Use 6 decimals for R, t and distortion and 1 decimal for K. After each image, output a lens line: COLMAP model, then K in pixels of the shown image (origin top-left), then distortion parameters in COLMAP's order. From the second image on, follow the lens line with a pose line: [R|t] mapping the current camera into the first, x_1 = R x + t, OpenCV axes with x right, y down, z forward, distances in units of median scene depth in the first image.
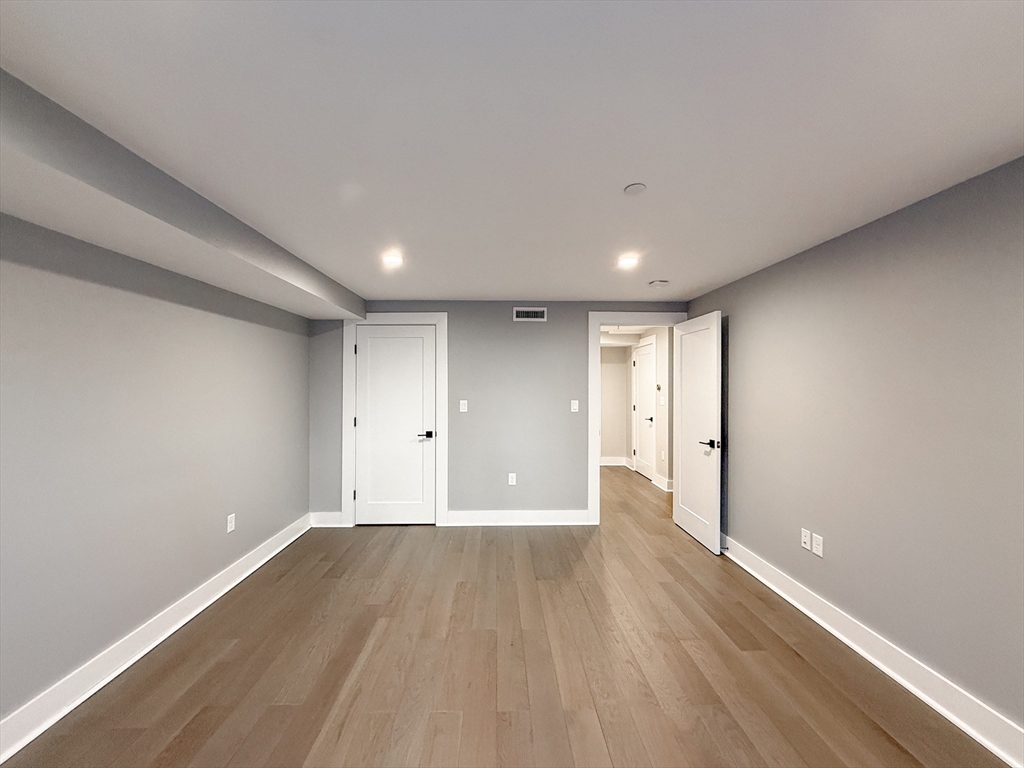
lens RADIAL K [[411.2, 0, 505.6], [0, 411.2, 383.2], [0, 0, 1]] dist [0.000093, 0.000176]
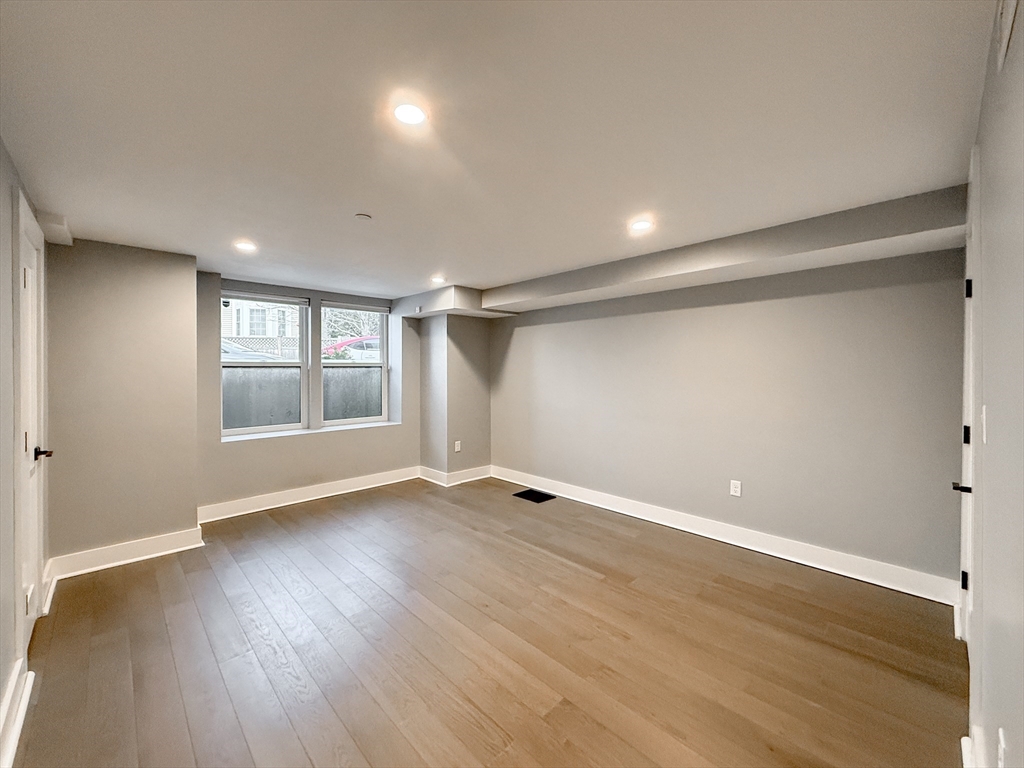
lens RADIAL K [[413.5, 0, 515.0], [0, 413.5, 369.4], [0, 0, 1]] dist [0.000717, 0.000153]
pose [[-0.729481, 0.003059, -0.683994, 0.634077], [0.005974, 0.999980, -0.001899, 0.019069], [0.683975, -0.005471, -0.729485, 1.668992]]
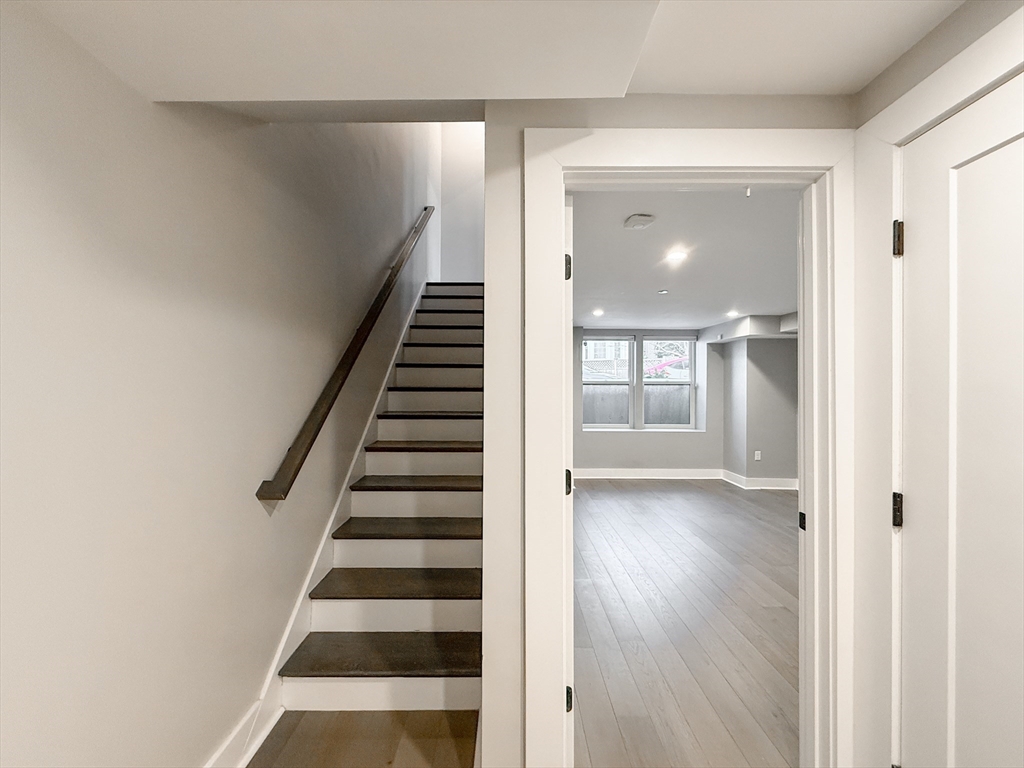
lens RADIAL K [[411.2, 0, 505.6], [0, 411.2, 383.2], [0, 0, 1]] dist [0.000093, 0.000176]
pose [[-0.999667, -0.004621, 0.025401, 0.781102], [-0.004875, 0.999939, -0.009951, 0.020952], [-0.025354, -0.010071, -0.999628, 2.278804]]
